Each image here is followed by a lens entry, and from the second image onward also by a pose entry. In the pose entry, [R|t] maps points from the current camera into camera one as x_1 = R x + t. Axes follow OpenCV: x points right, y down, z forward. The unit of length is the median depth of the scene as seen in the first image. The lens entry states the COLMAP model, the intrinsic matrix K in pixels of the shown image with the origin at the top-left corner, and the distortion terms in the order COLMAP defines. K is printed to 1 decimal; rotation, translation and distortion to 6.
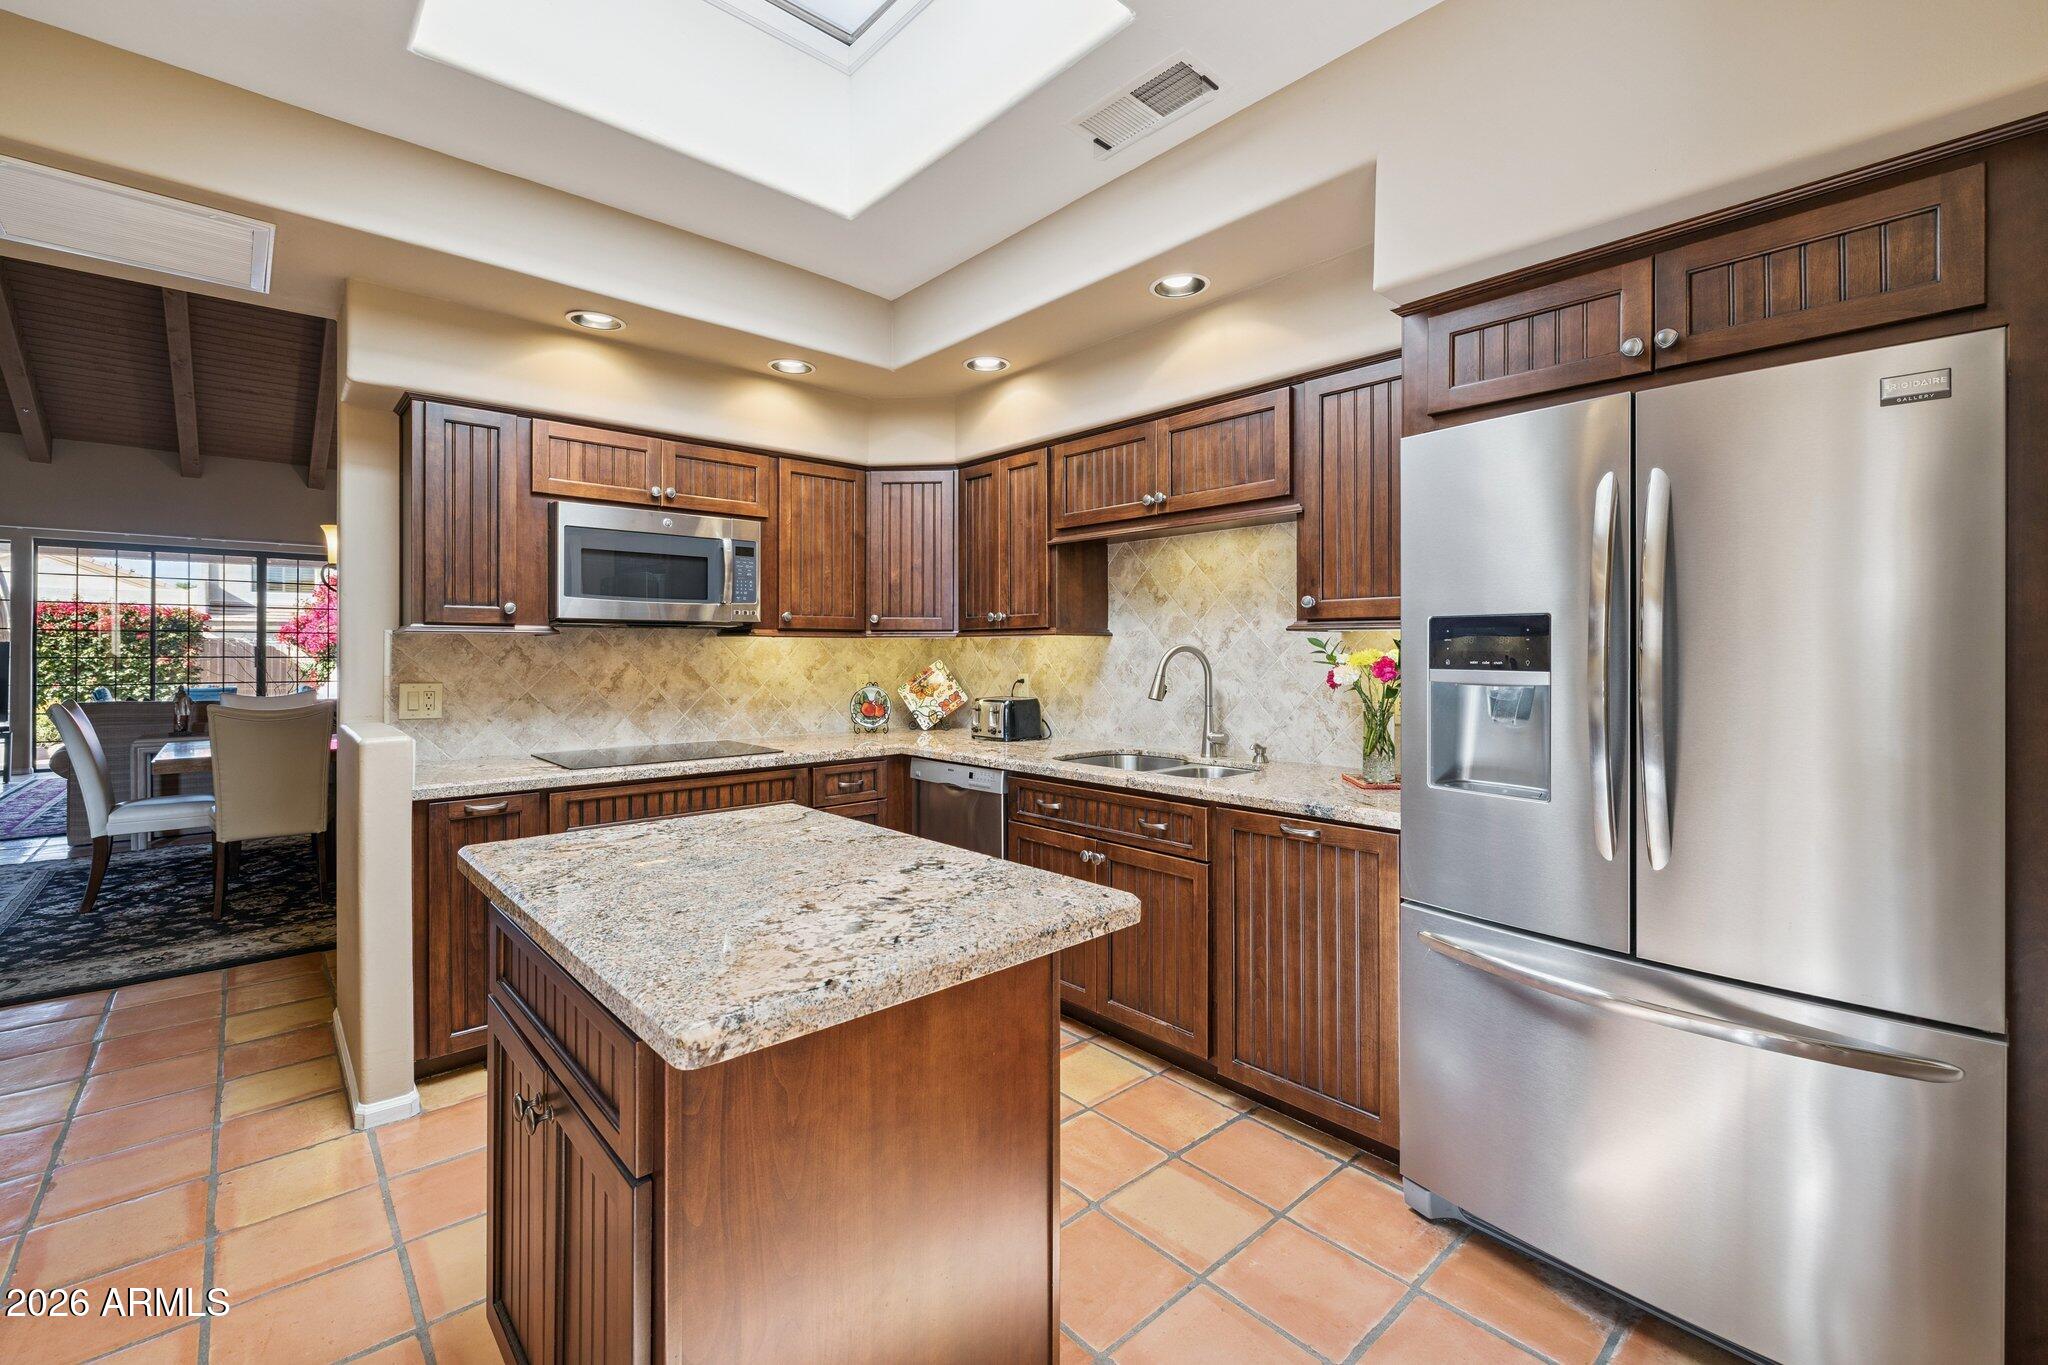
lens RADIAL K [[862.1, 0, 1020.7], [0, 862.1, 655.9], [0, 0, 1]] dist [0.001620, 0.000234]
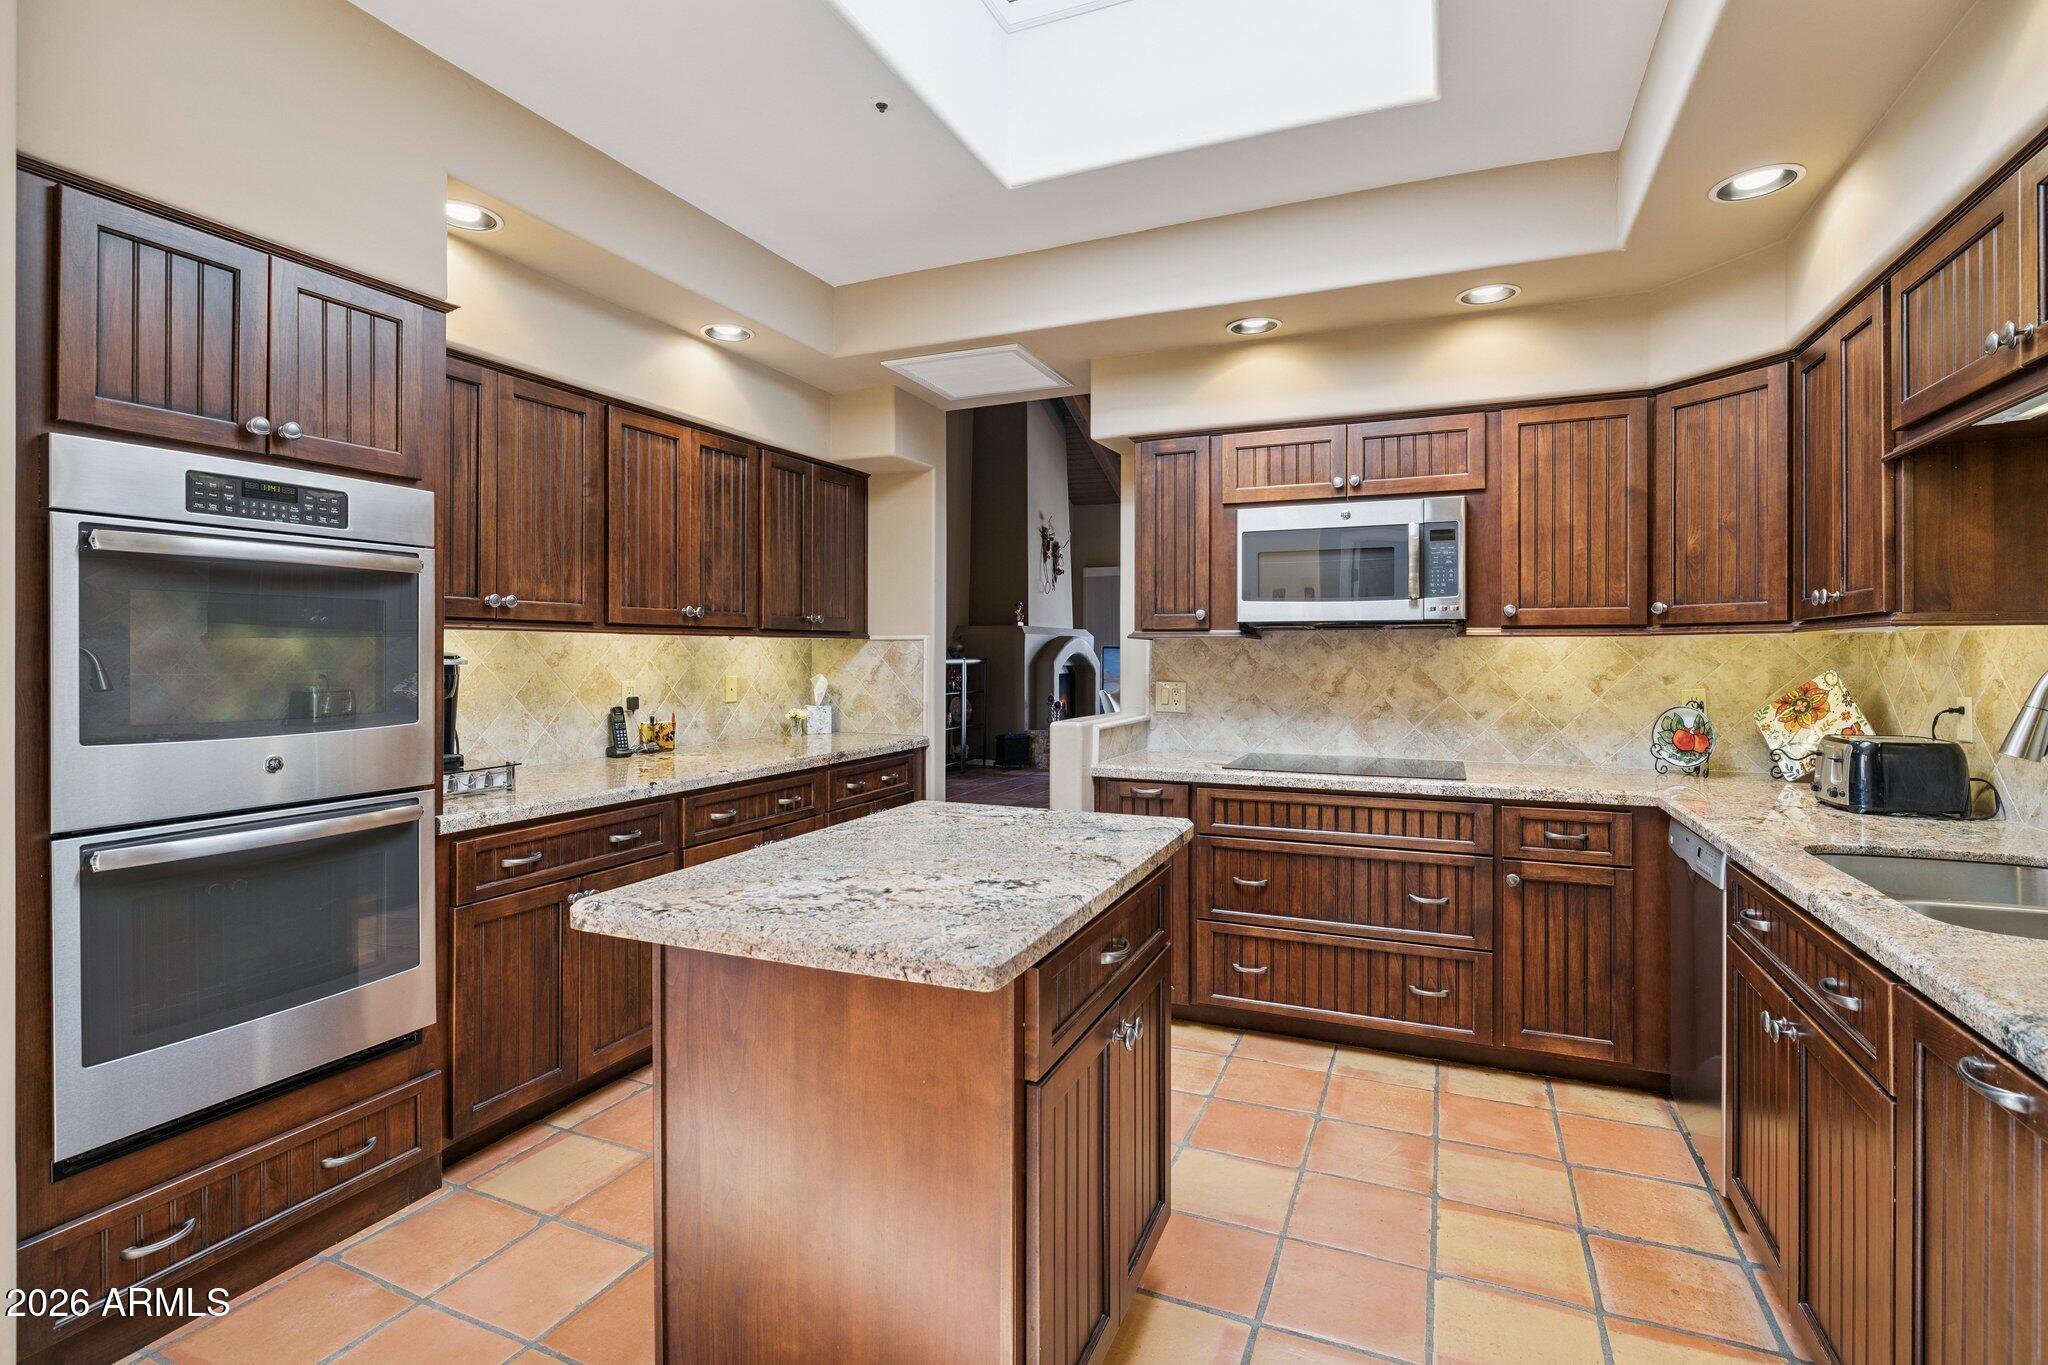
lens RADIAL K [[967.4, 0, 1024.8], [0, 967.4, 657.7], [0, 0, 1]] dist [-0.001213, 0.000041]
pose [[0.413317, 0.004139, -0.910578, 0.361478], [-0.007174, 0.999973, 0.001290, -0.000723], [0.910559, 0.005999, 0.413335, 0.247176]]
